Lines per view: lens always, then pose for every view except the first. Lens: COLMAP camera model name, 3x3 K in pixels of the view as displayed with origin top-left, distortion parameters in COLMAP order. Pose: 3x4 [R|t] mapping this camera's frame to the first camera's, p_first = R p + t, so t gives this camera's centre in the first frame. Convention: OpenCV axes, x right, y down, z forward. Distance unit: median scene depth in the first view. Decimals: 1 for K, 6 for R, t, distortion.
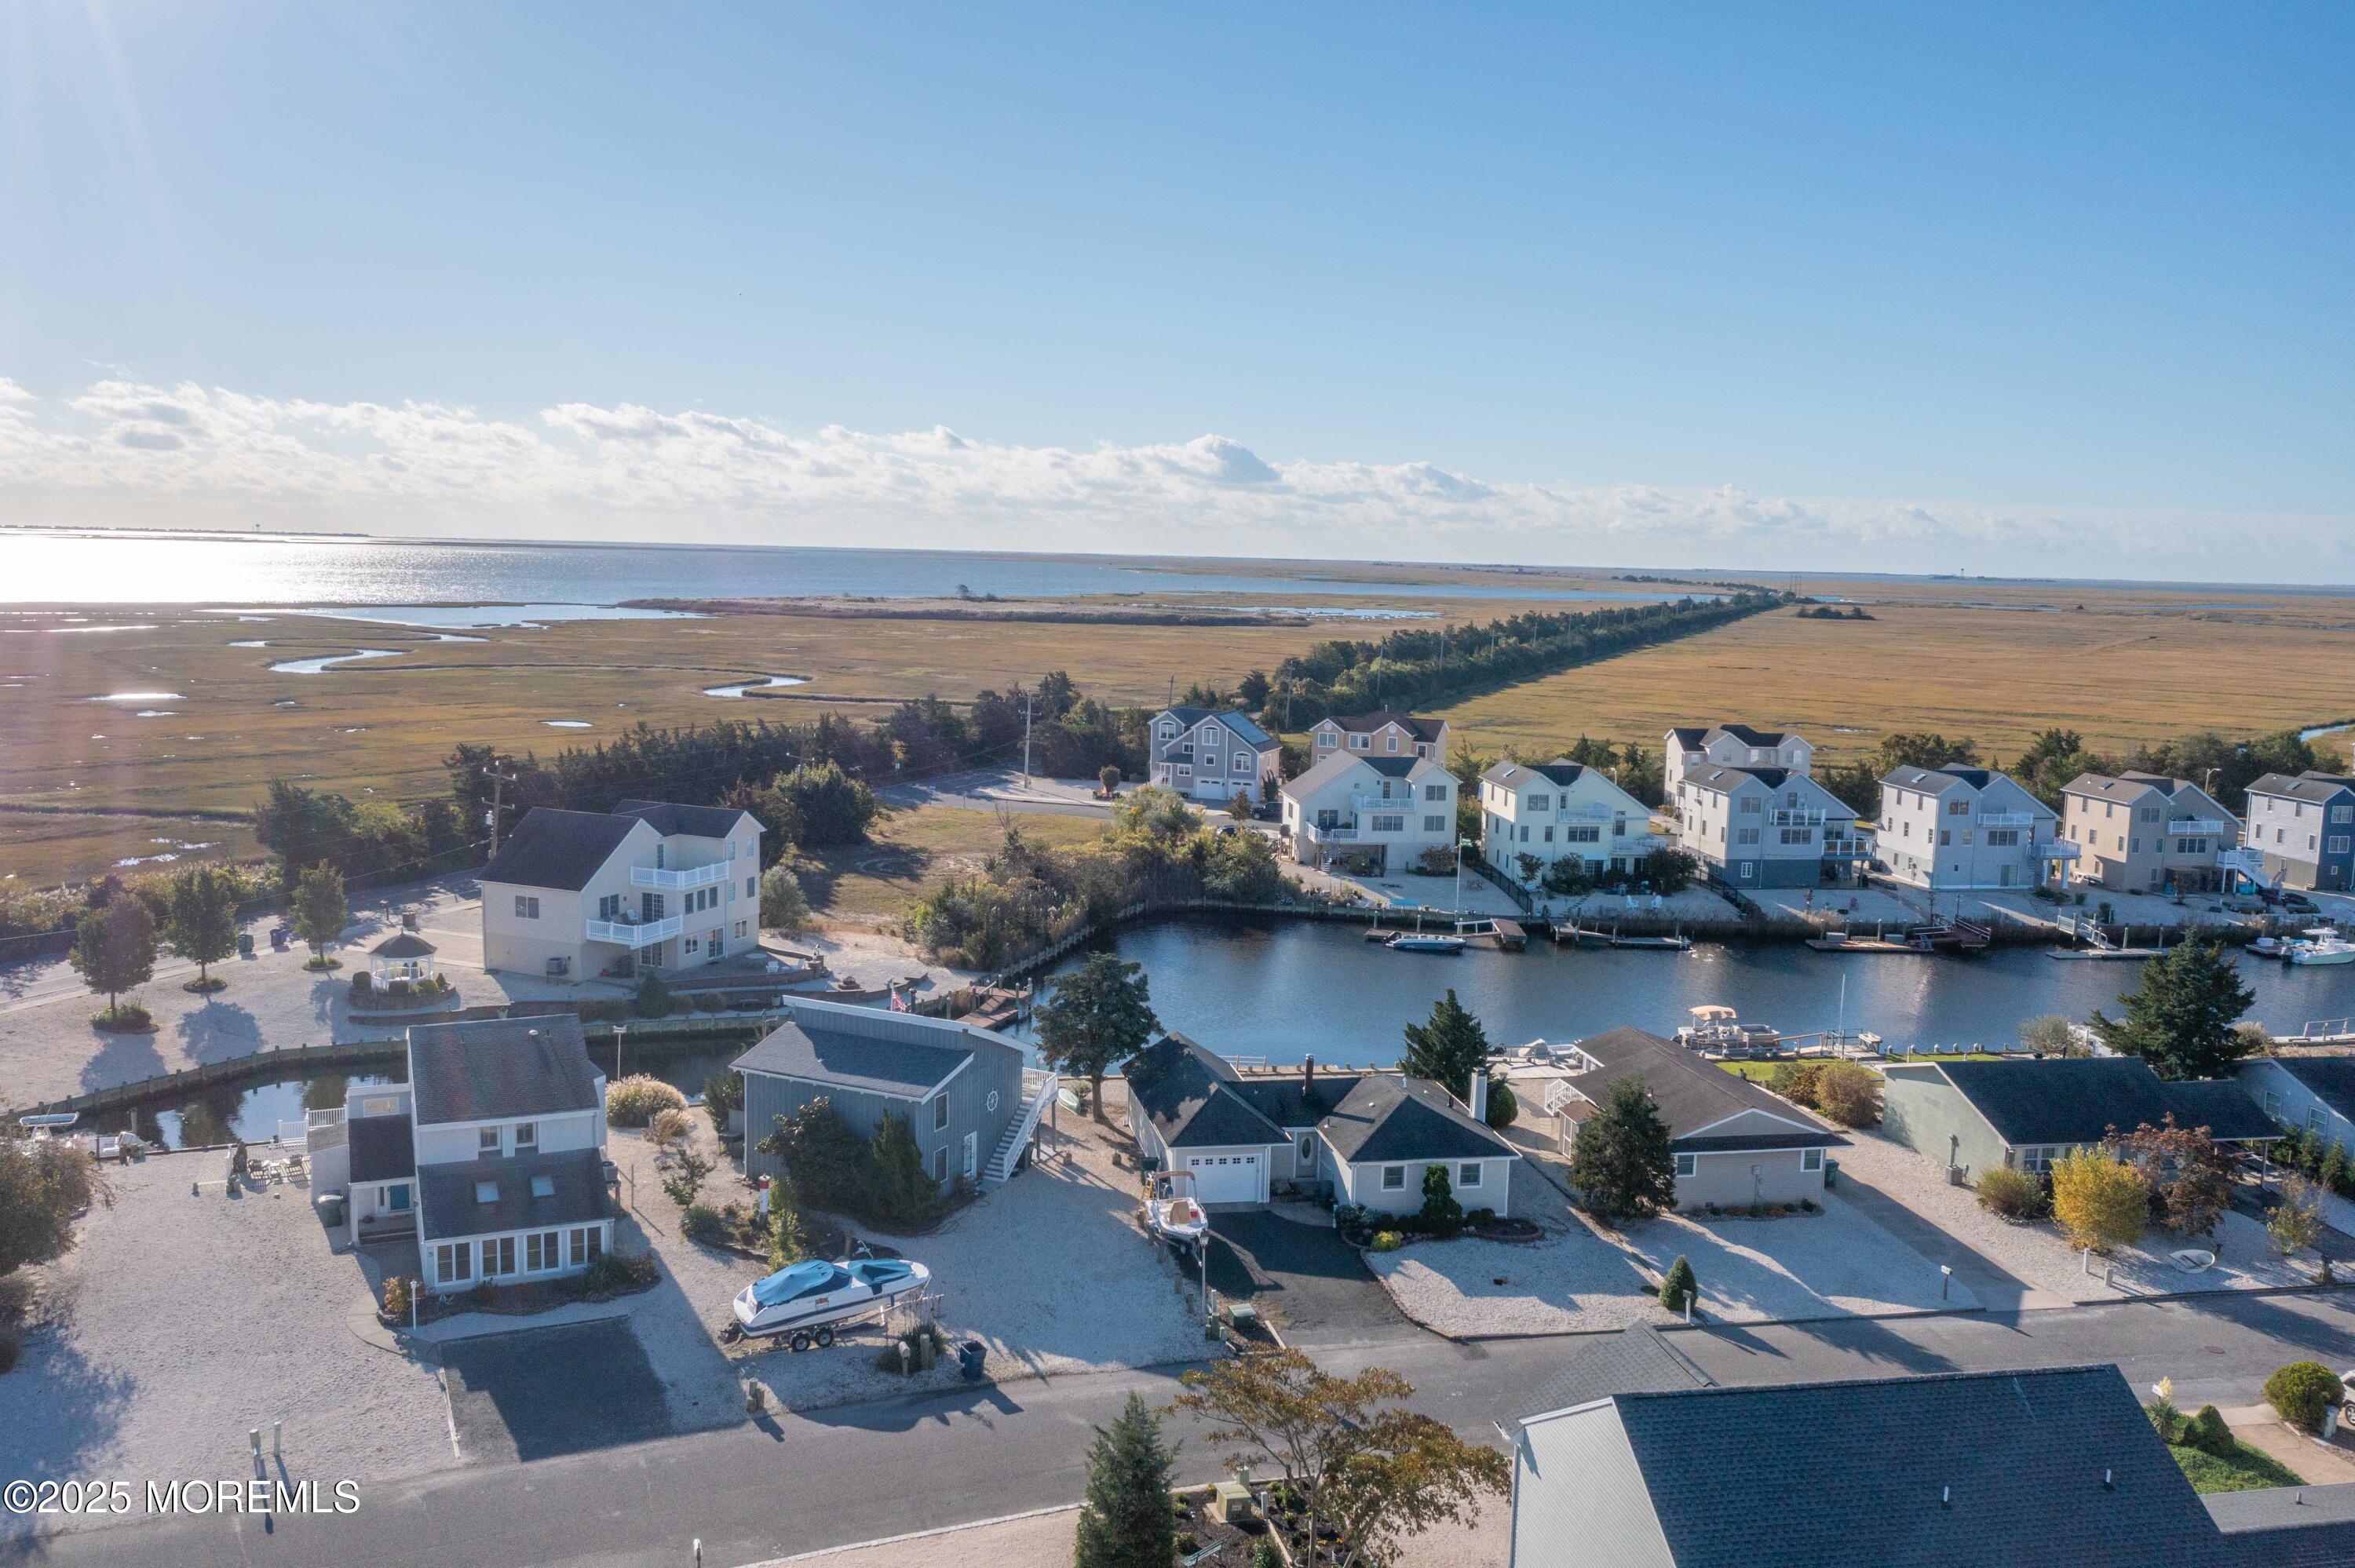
lens RADIAL K [[1866.2, 0, 1177.5], [0, 1866.2, 784.0], [0, 0, 1]] dist [-0.009457, 0.006638]
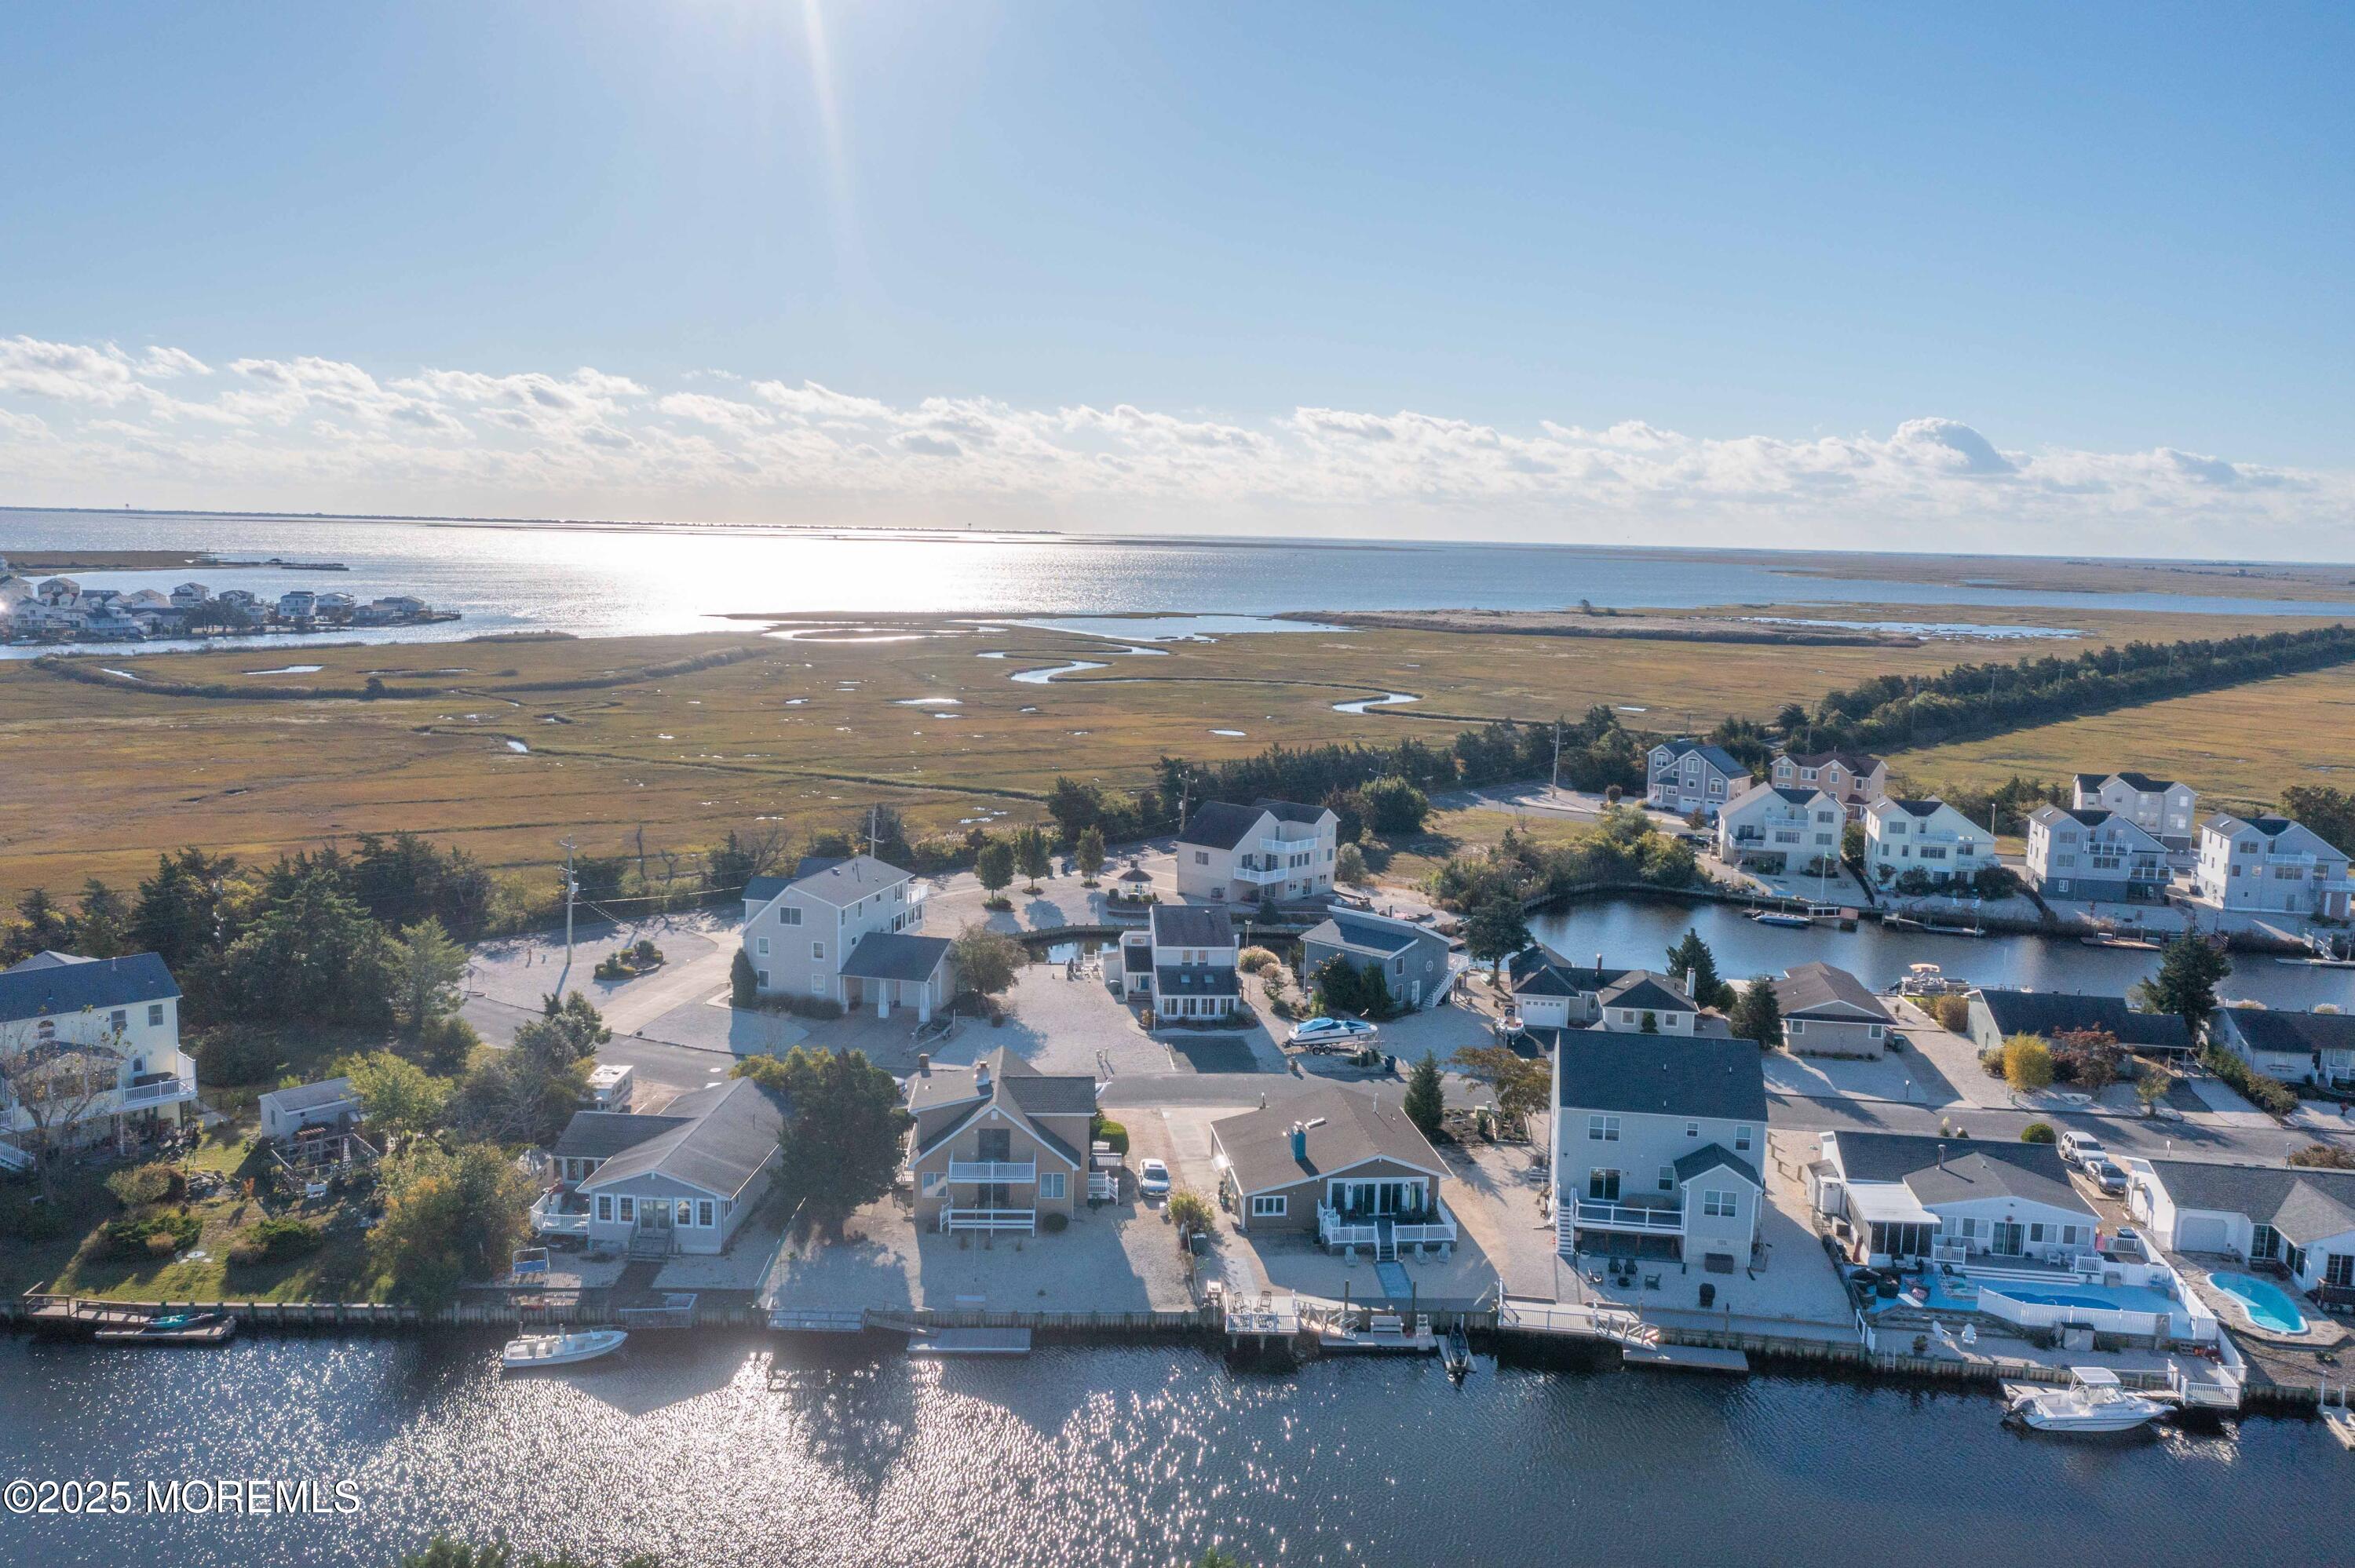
lens RADIAL K [[1873.7, 0, 1177.5], [0, 1873.7, 784.0], [0, 0, 1]] dist [-0.009653, 0.015504]
pose [[0.941458, 0.041913, -0.334514, 0.193495], [-0.040843, 0.999113, 0.010235, -0.018311], [0.334646, 0.004027, 0.942335, -0.599222]]
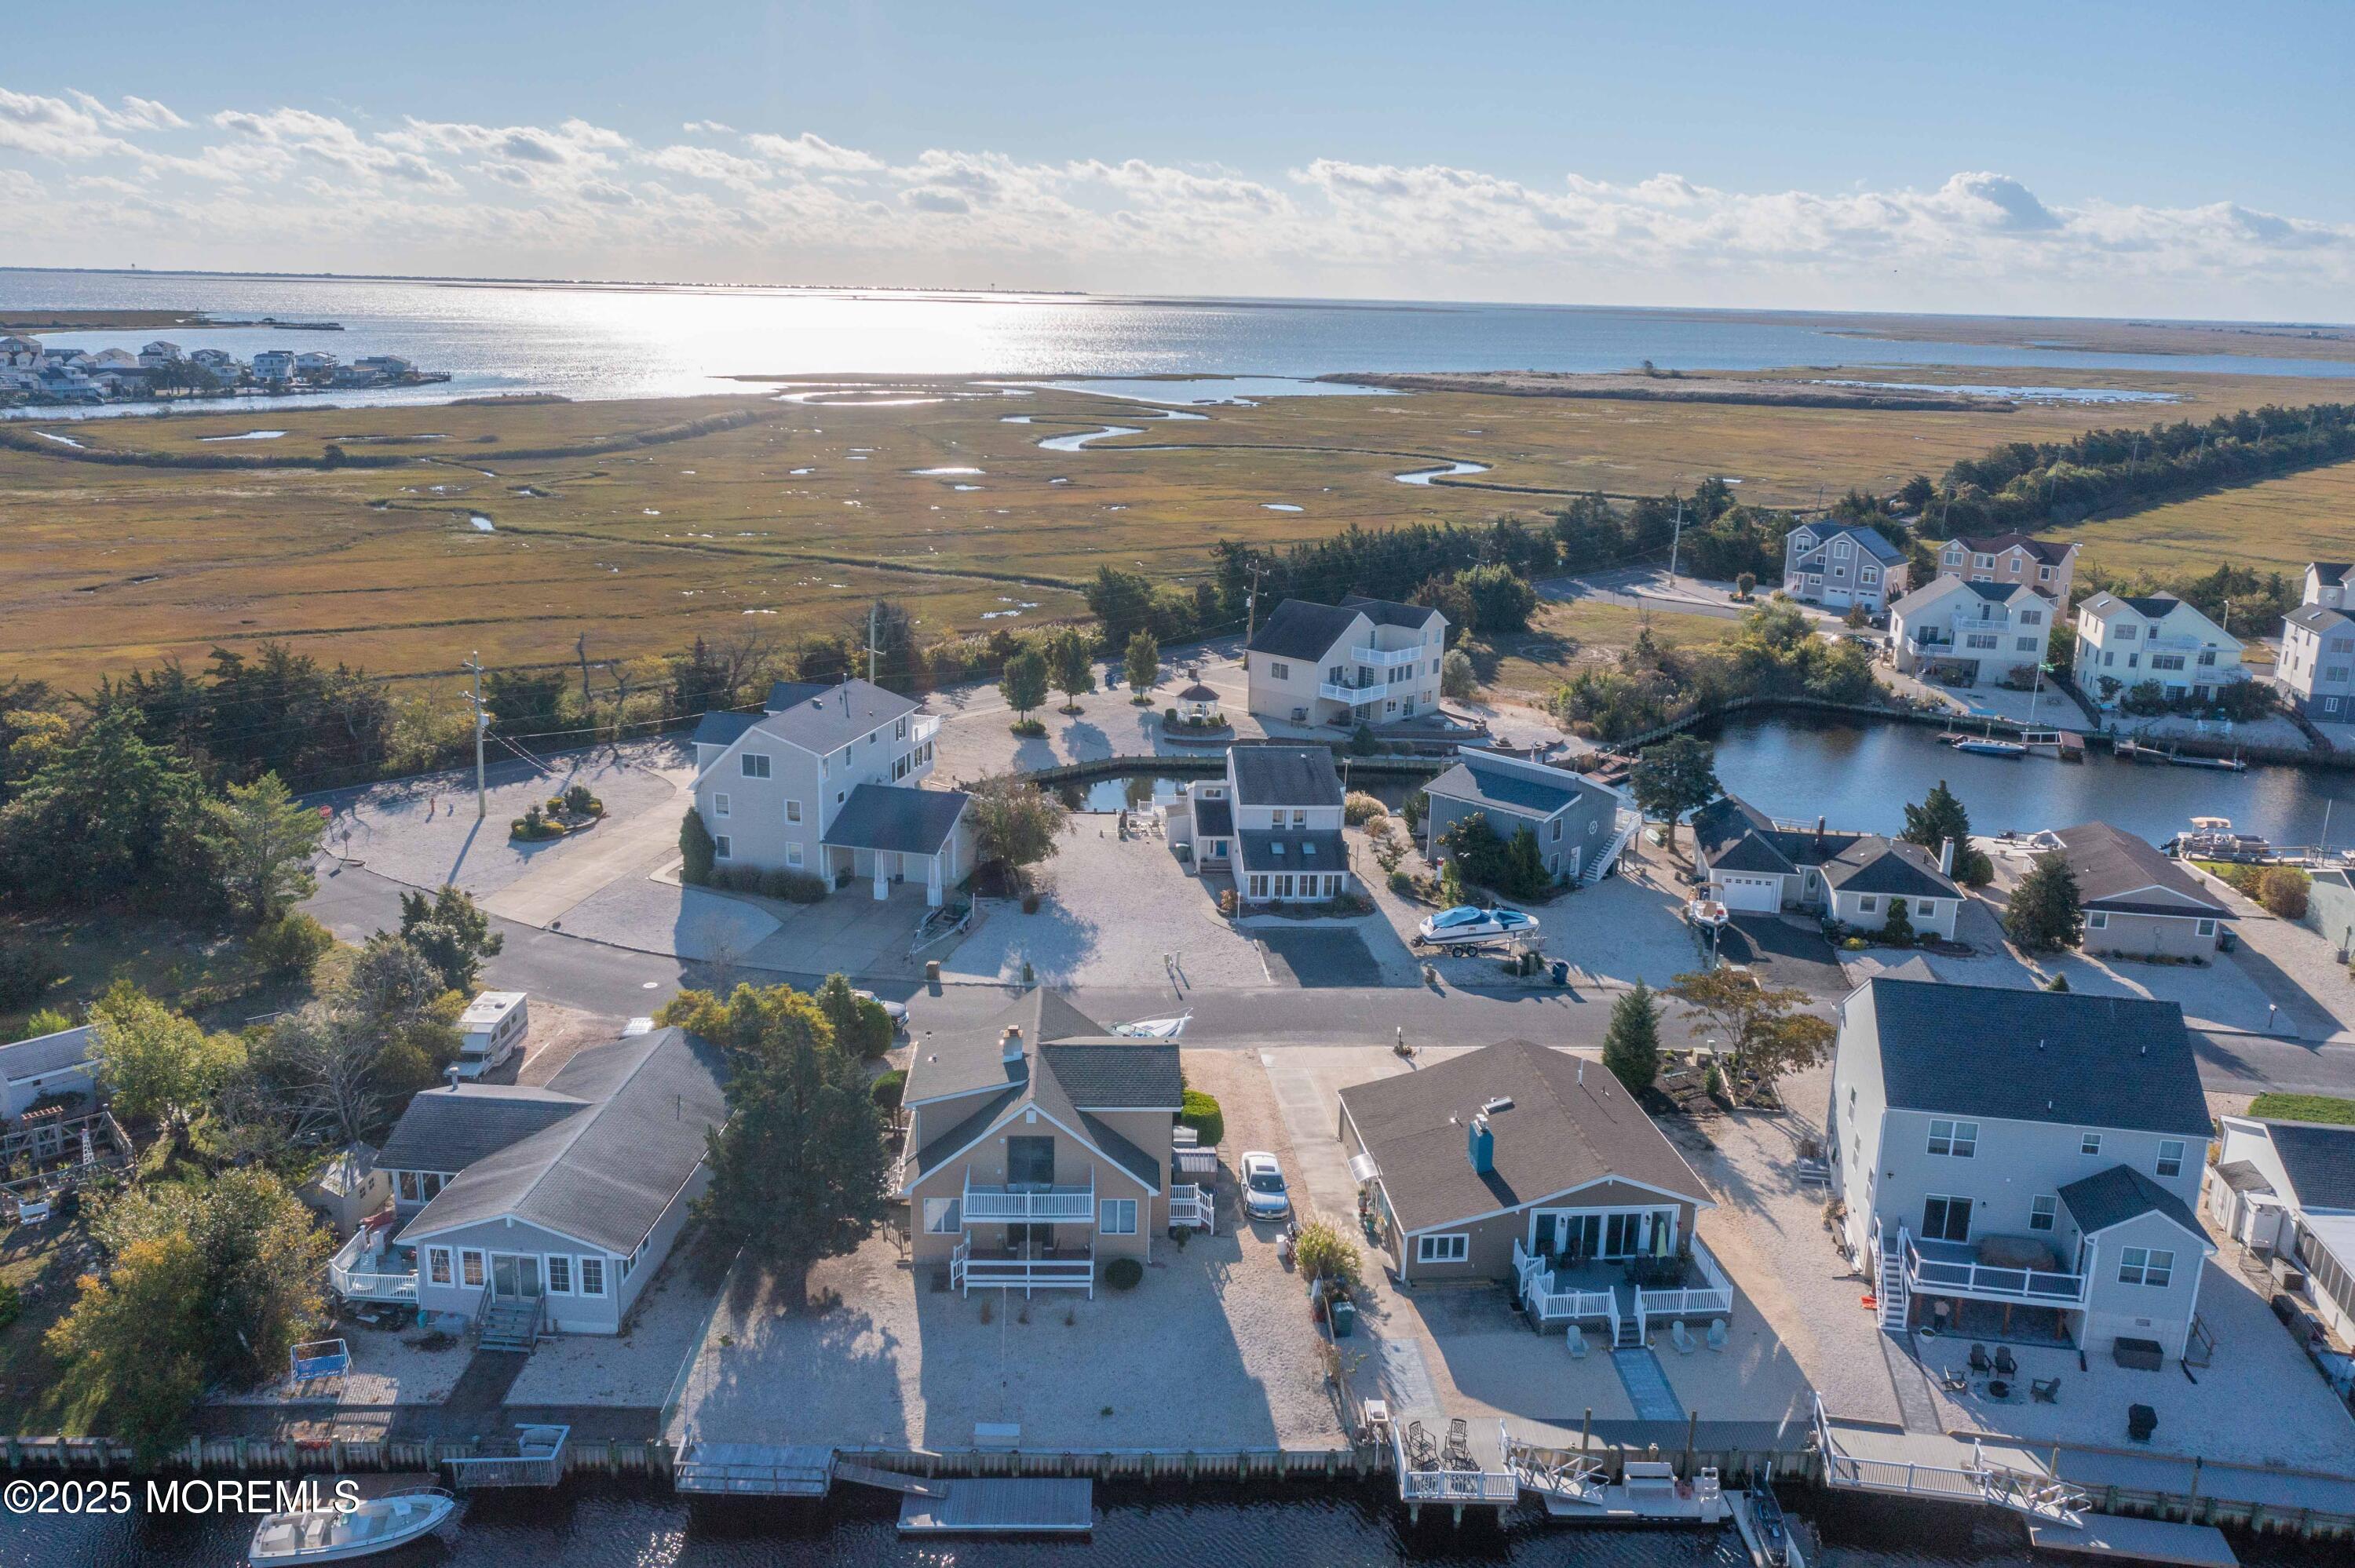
lens RADIAL K [[1869.4, 0, 1177.5], [0, 1869.4, 784.0], [0, 0, 1]] dist [-0.010443, 0.013087]
pose [[0.936539, 0.085657, -0.339936, 0.060854], [-0.042119, 0.990159, 0.133461, -0.031776], [0.348023, -0.110674, 0.930930, -0.321880]]
